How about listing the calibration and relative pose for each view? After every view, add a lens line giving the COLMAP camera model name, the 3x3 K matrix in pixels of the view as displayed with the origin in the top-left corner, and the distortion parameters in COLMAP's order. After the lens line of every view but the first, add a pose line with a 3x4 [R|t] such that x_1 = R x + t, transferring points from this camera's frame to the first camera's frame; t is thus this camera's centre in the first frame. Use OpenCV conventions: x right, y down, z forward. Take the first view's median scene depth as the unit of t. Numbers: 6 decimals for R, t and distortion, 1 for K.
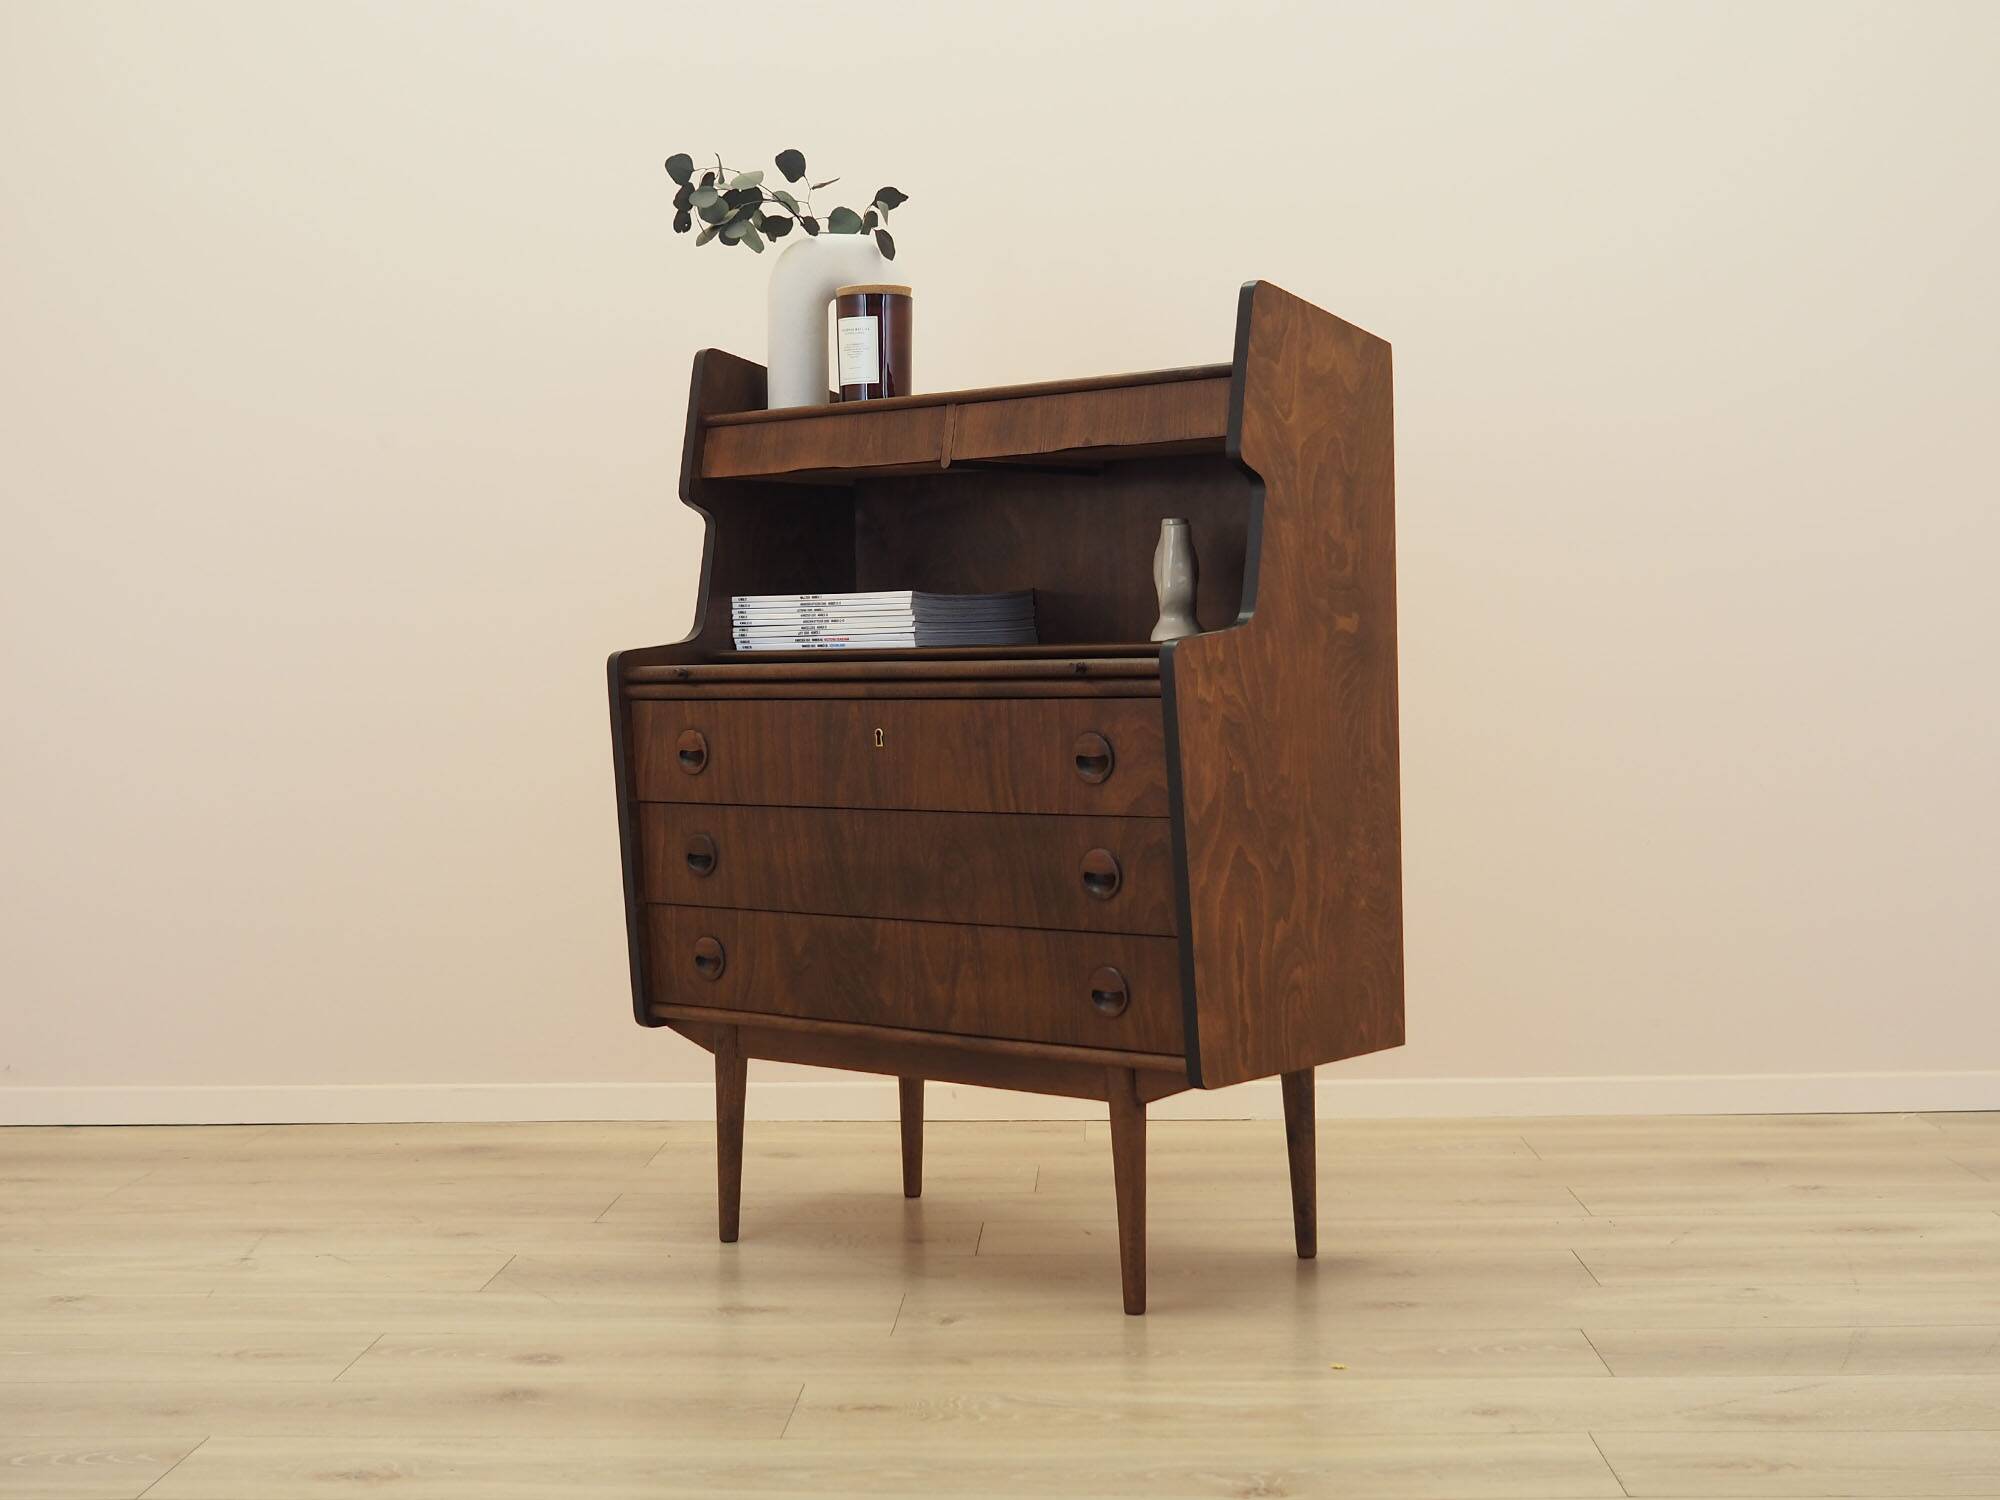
lens RADIAL K [[2599.2, 0, 1043.0], [0, 2599.2, 698.0], [0, 0, 1]] dist [0.063777, 0.000000]
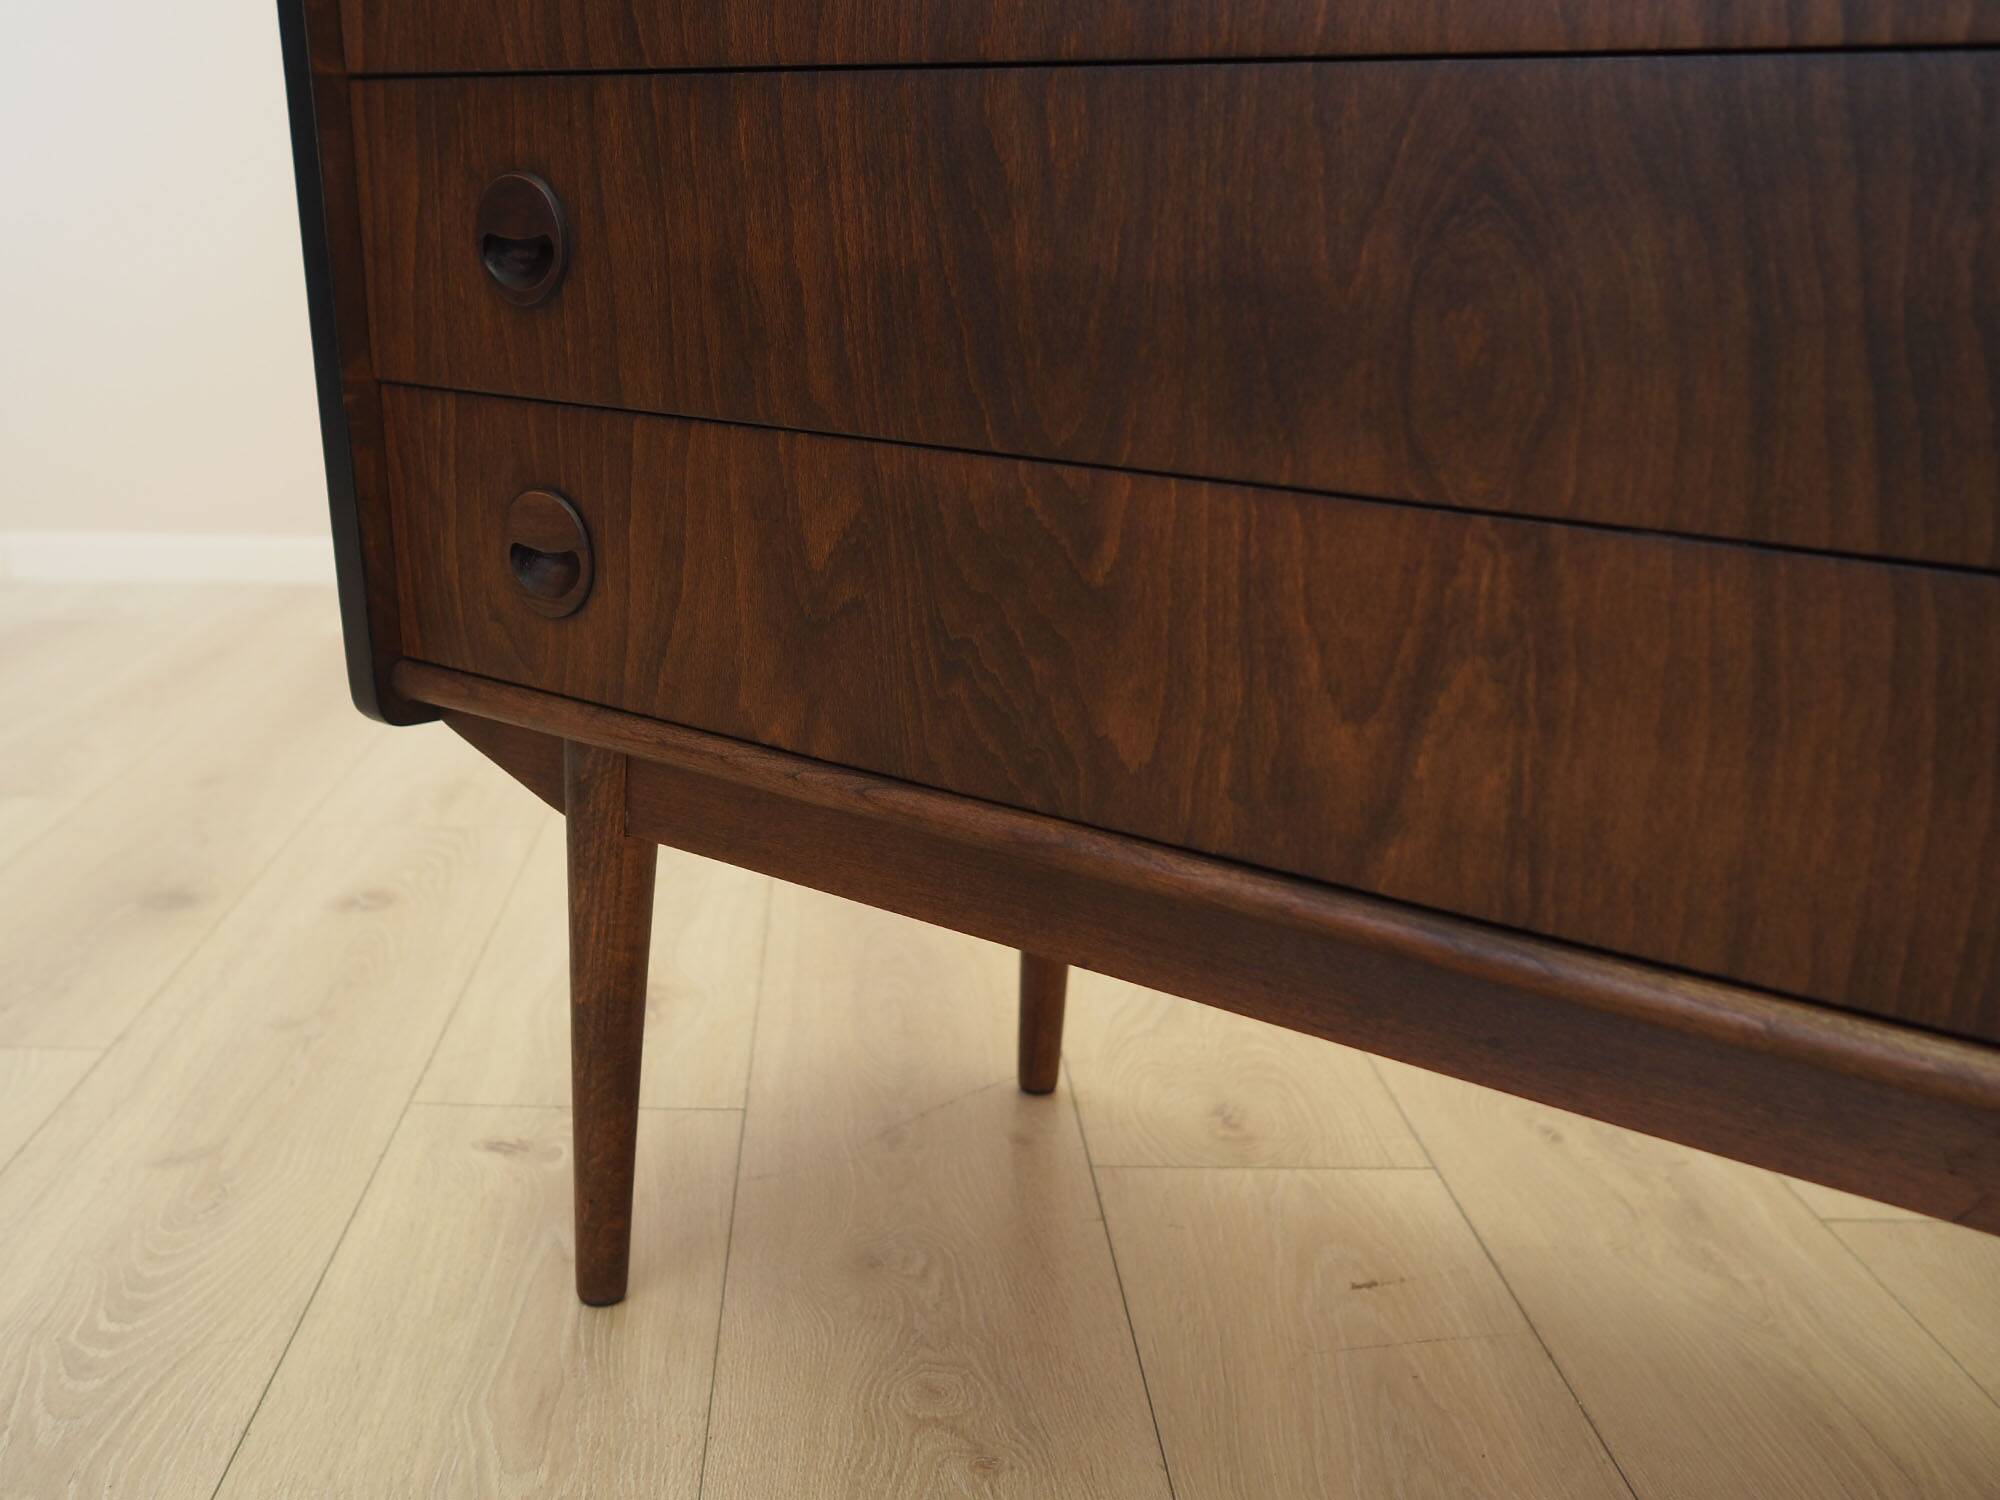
lens RADIAL K [[2158.7, 0, 958.8], [0, 2158.7, 770.5], [0, 0, 1]] dist [-0.020657, 0.000000]
pose [[0.998733, 0.047505, 0.016582, -0.081482], [-0.050069, 0.970889, 0.234239, 0.061320], [-0.004971, -0.234773, 0.972038, 0.750246]]
